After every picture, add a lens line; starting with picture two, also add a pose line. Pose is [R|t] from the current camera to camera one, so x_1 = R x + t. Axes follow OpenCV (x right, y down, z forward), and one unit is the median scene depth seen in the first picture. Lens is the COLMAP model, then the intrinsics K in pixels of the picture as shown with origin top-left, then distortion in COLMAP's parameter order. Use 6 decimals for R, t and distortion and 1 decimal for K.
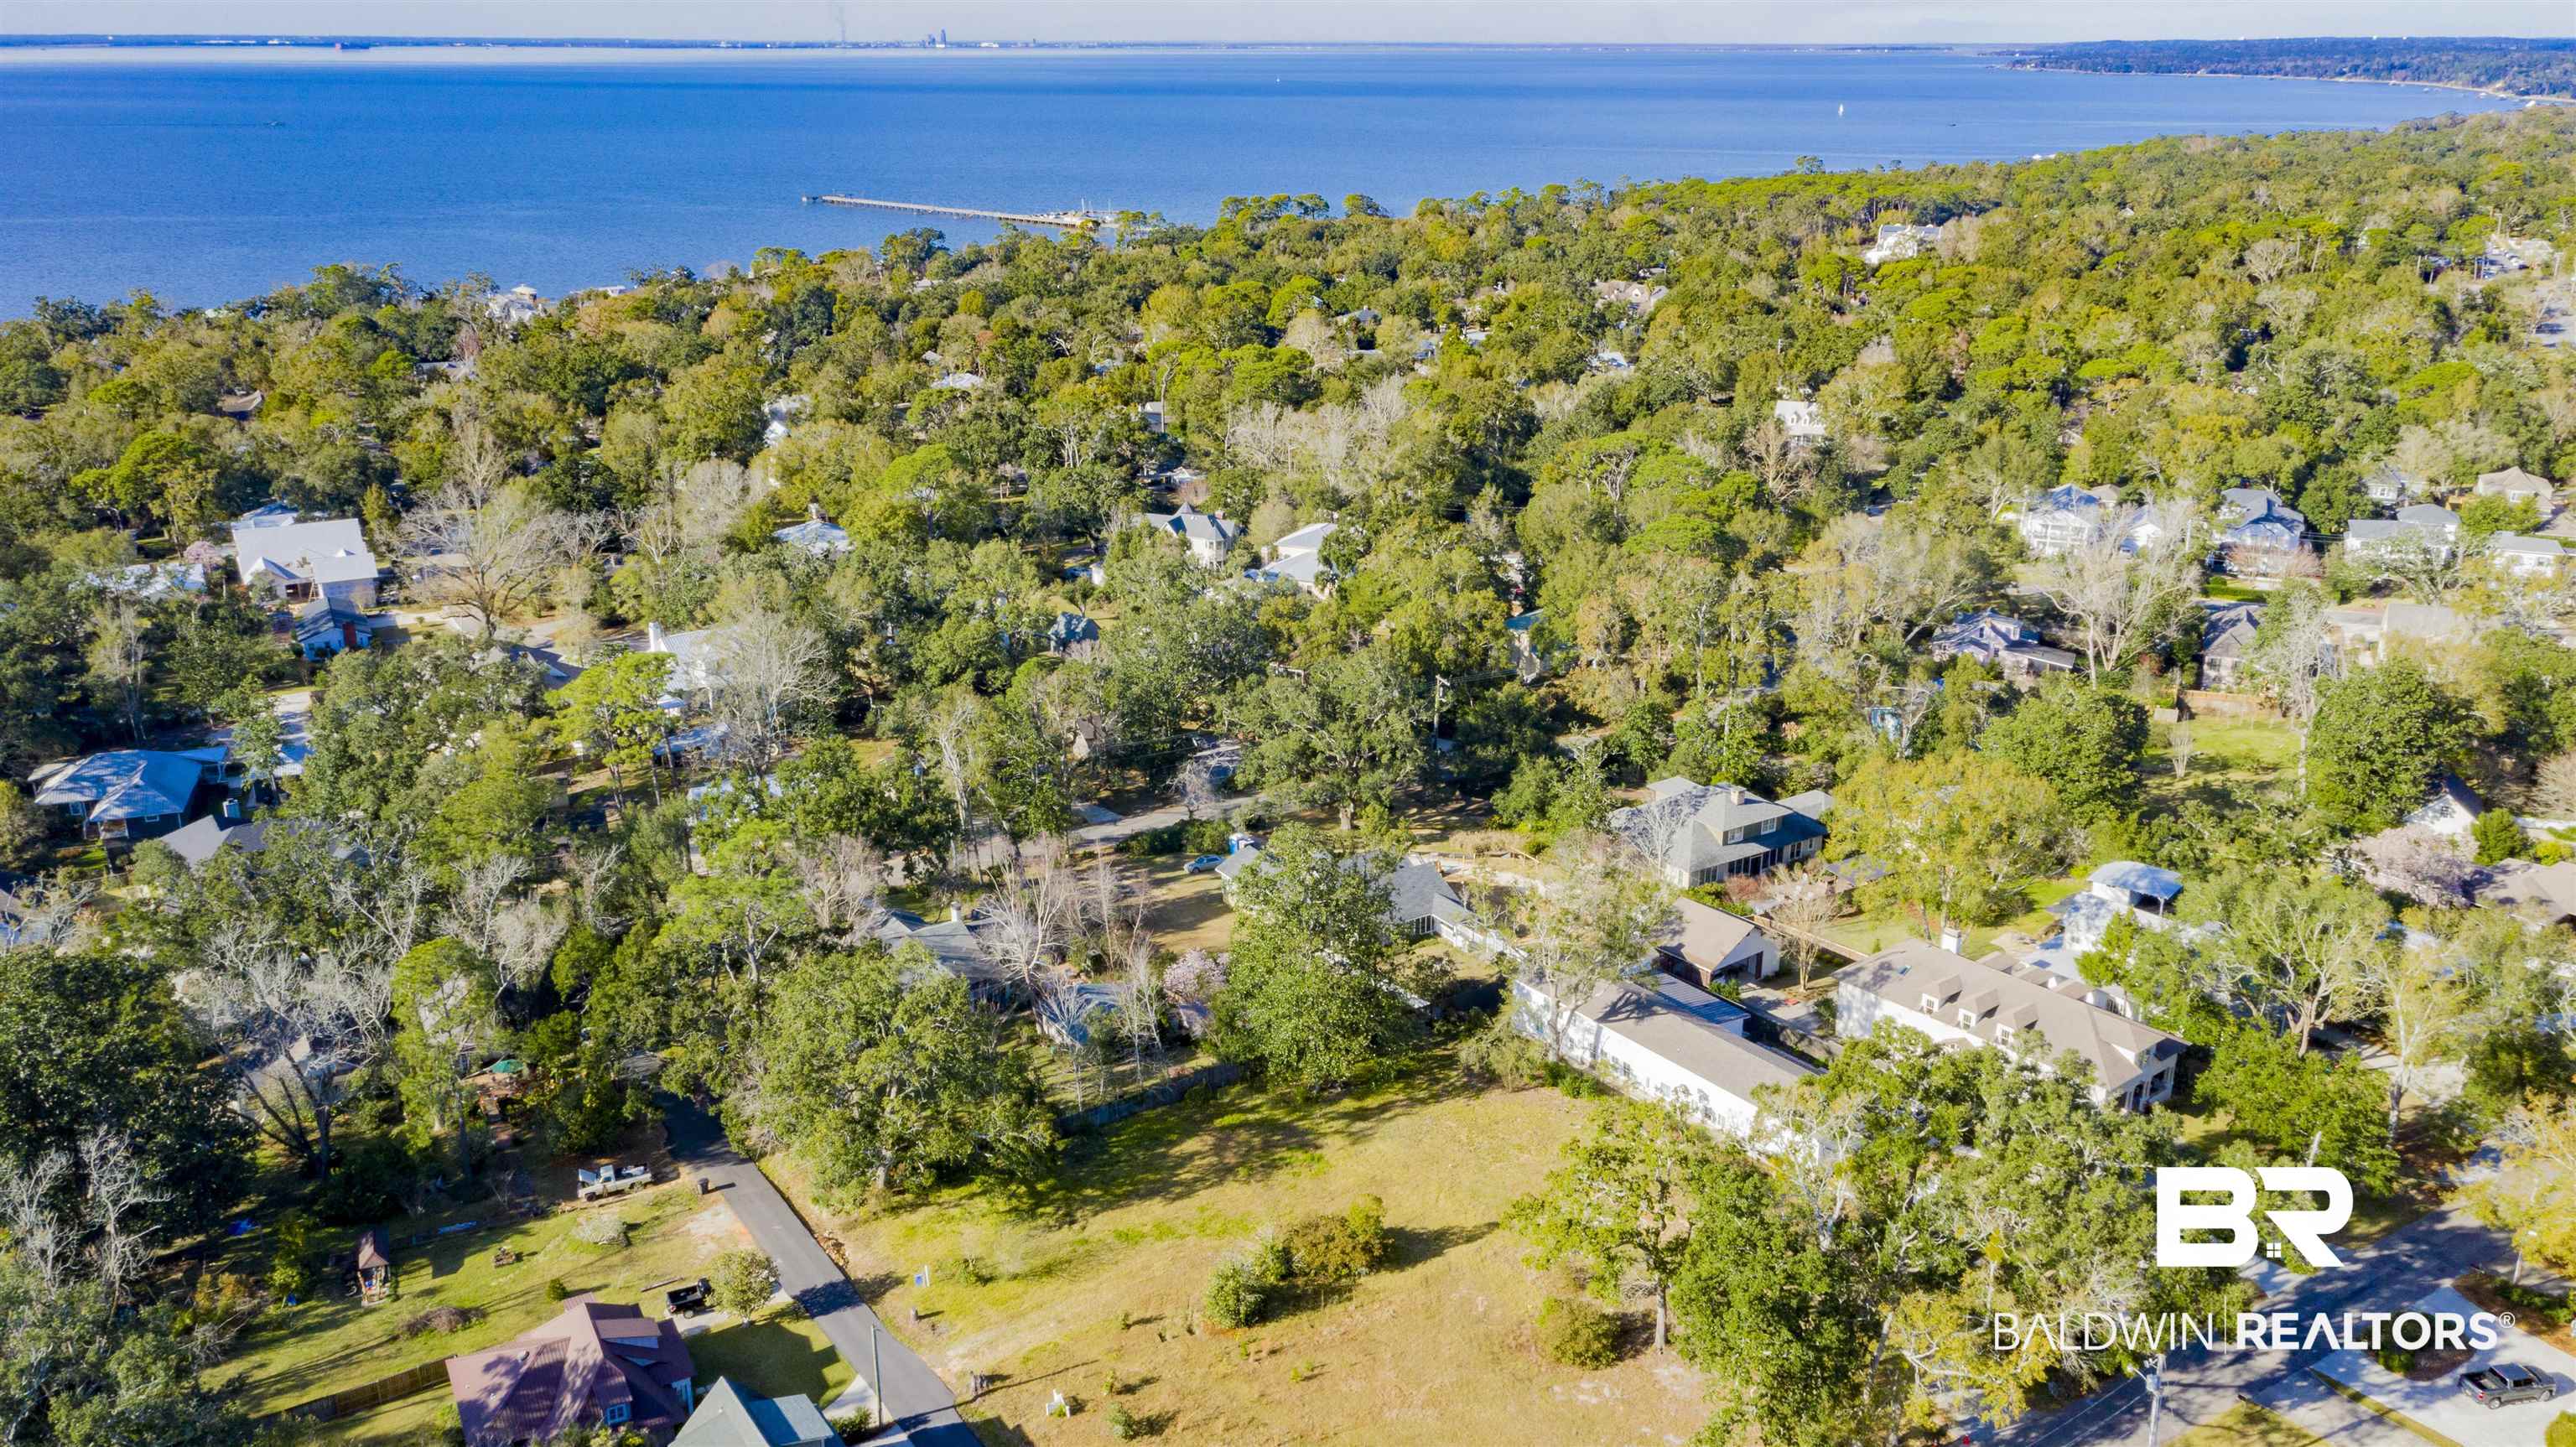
lens RADIAL K [[2053.9, 0, 1297.6], [0, 2053.9, 717.2], [0, 0, 1]] dist [0.001466, 0.045830]
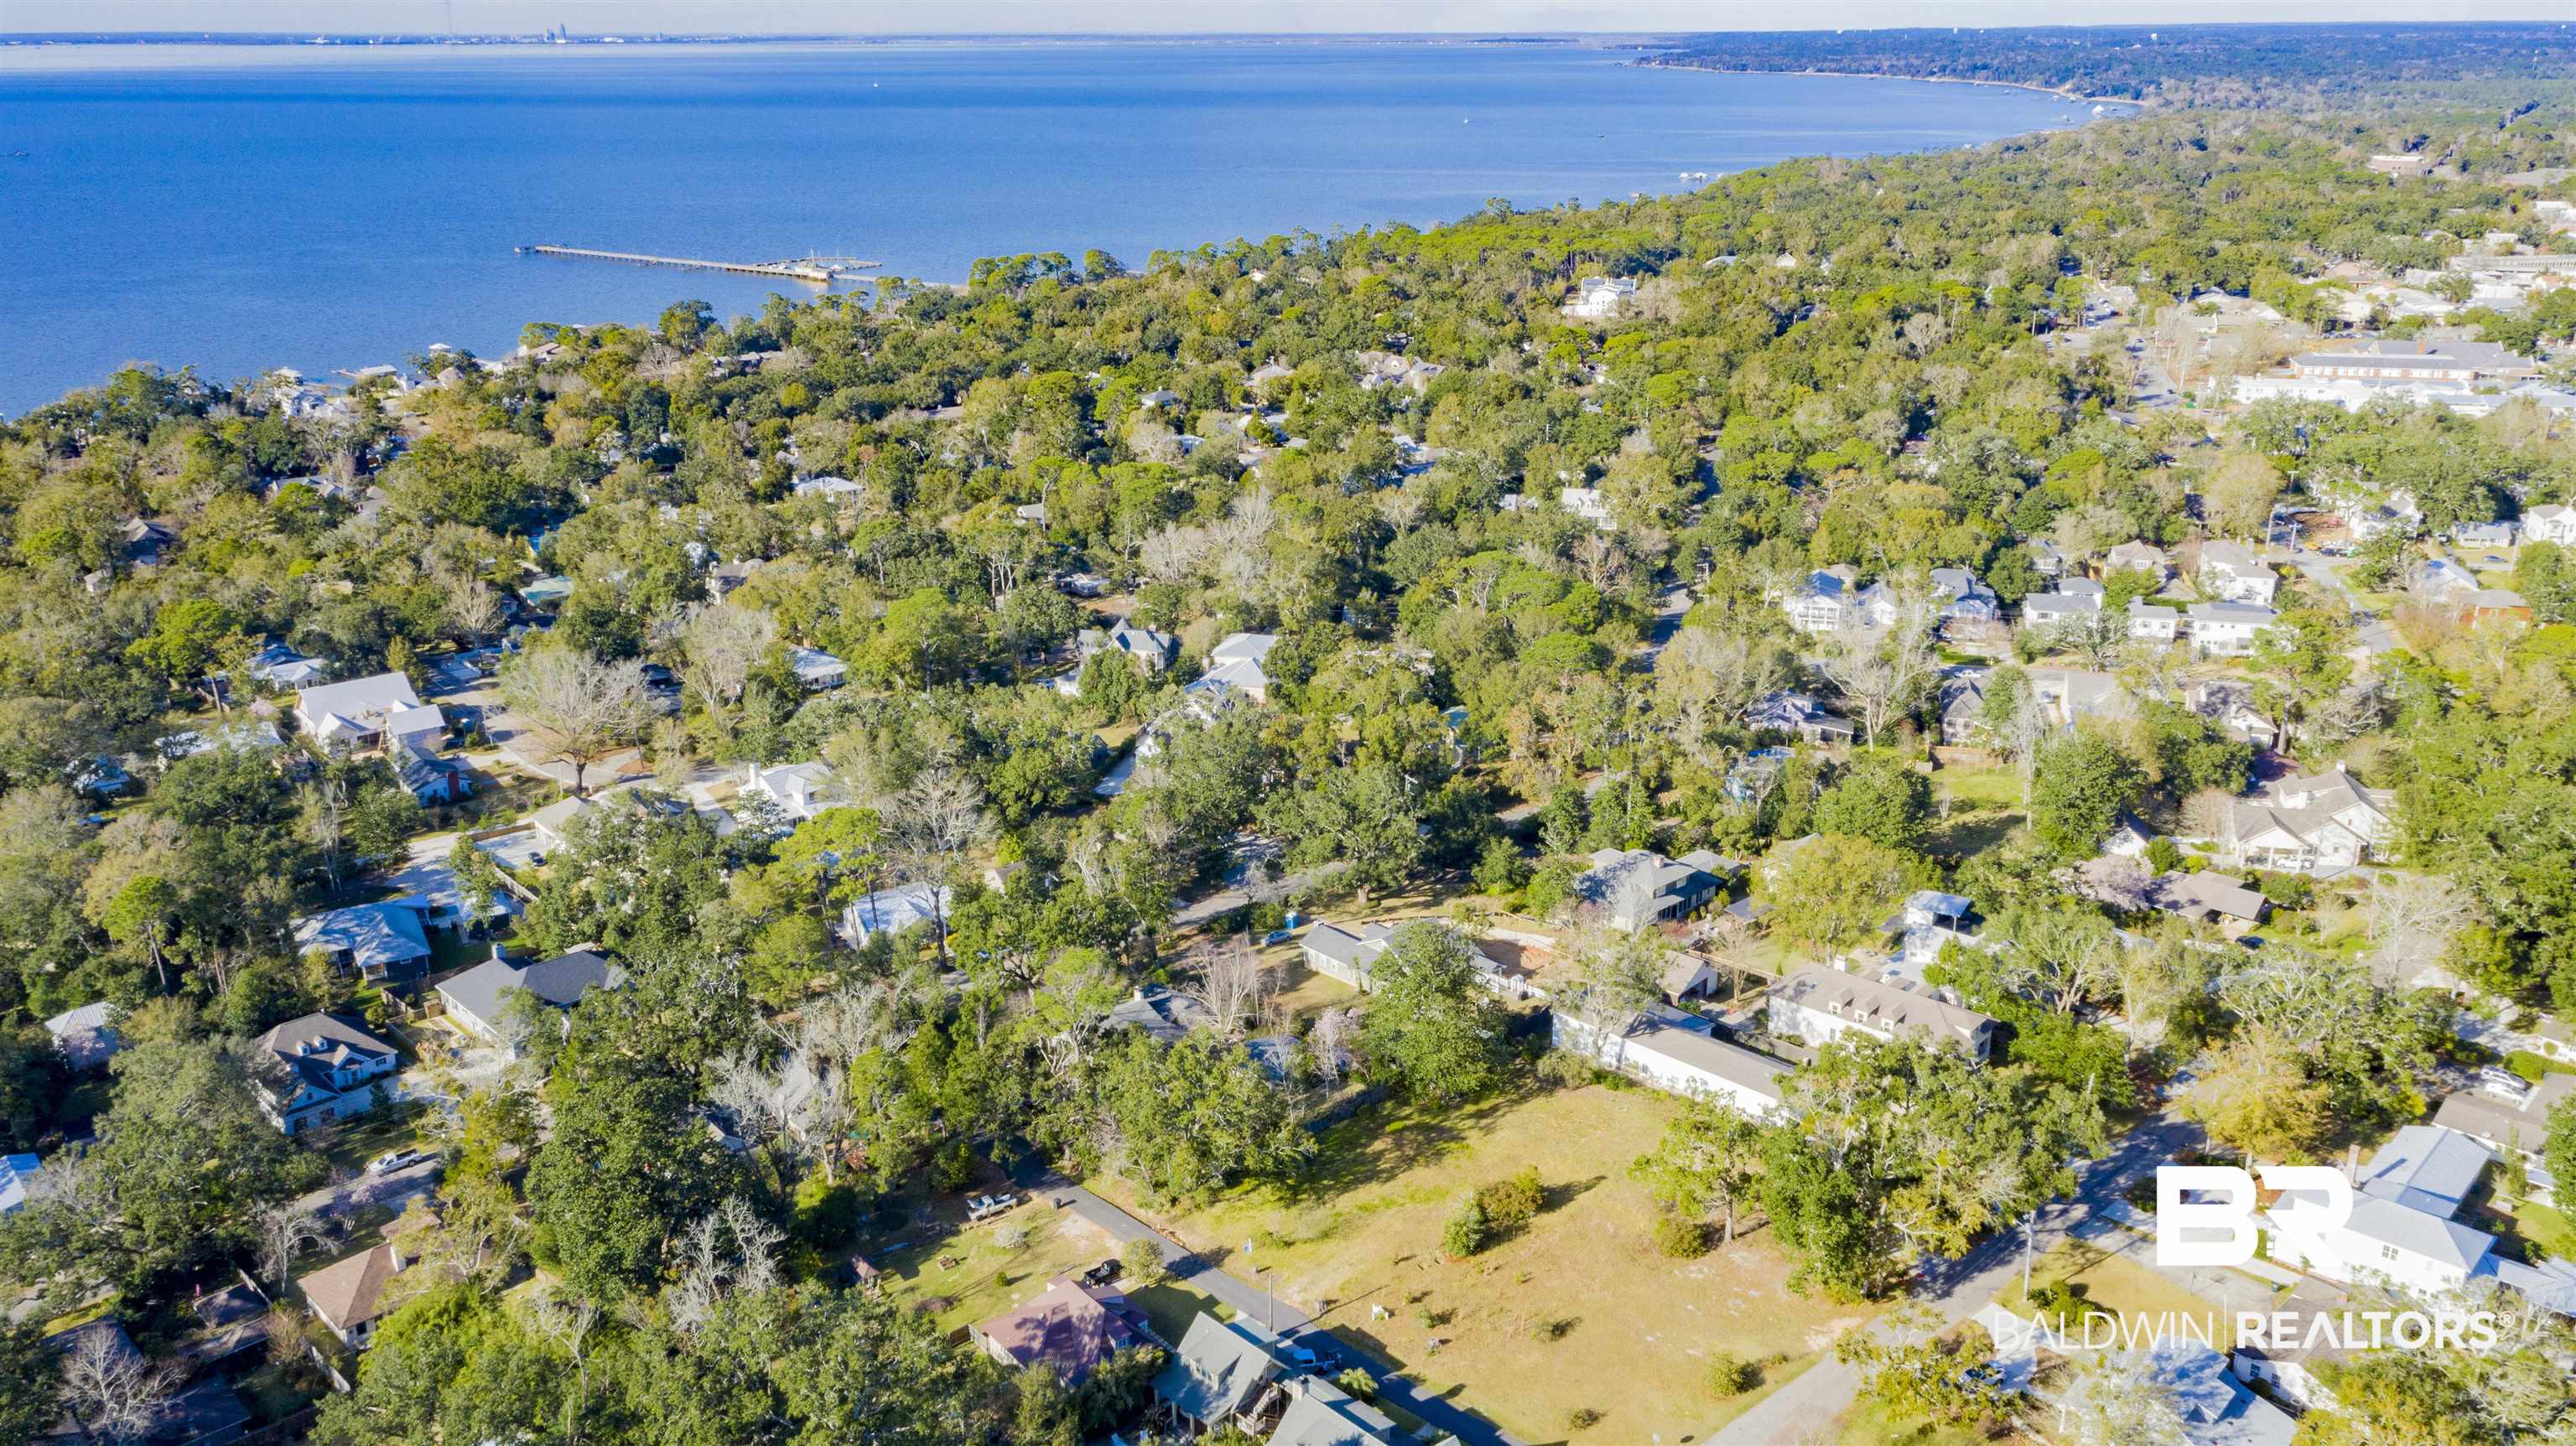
lens RADIAL K [[2053.7, 0, 1297.1], [0, 2053.7, 715.6], [0, 0, 1]] dist [0.001466, 0.045830]
pose [[0.986213, -0.058514, 0.154790, -0.221013], [0.057862, 0.998287, 0.008716, -0.080835], [-0.155035, 0.000360, 0.987909, -0.313363]]
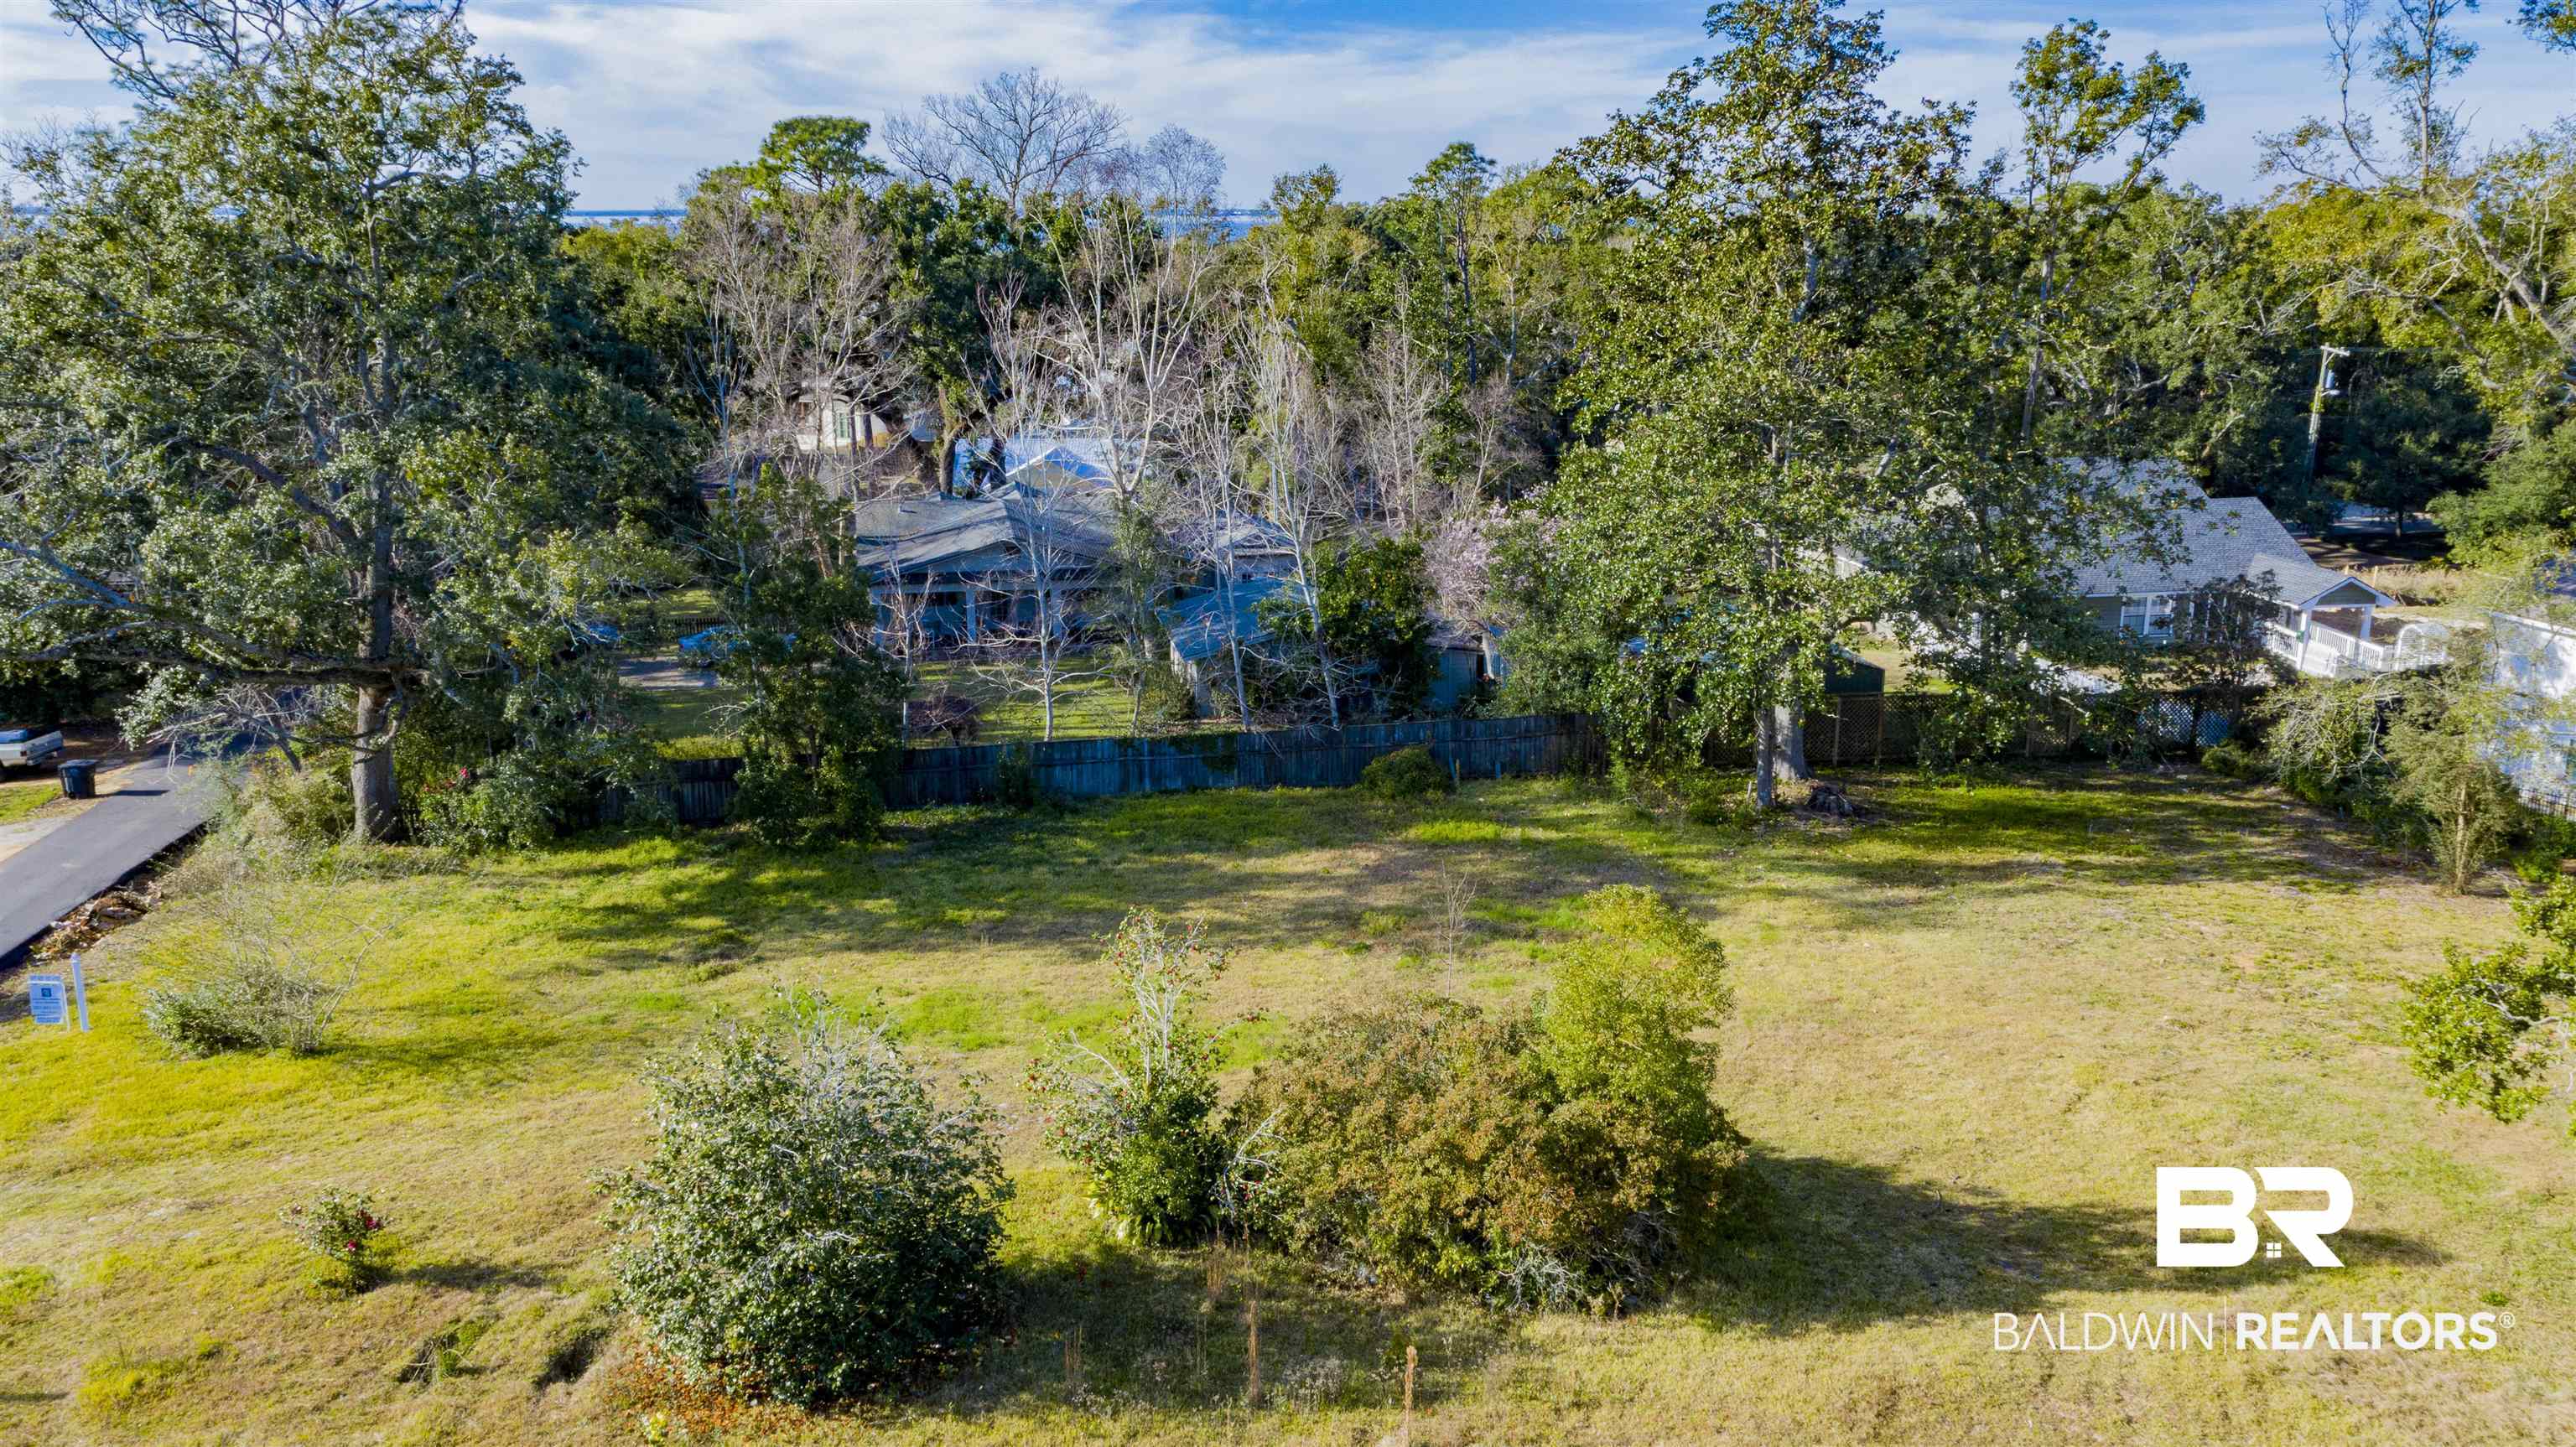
lens RADIAL K [[2053.9, 0, 1285.5], [0, 2053.9, 721.3], [0, 0, 1]] dist [0.001466, 0.045830]
pose [[0.913948, 0.095540, -0.394425, 0.048333], [-0.125568, 0.990775, -0.050972, 0.140233], [0.385917, 0.096113, 0.917513, 0.491680]]
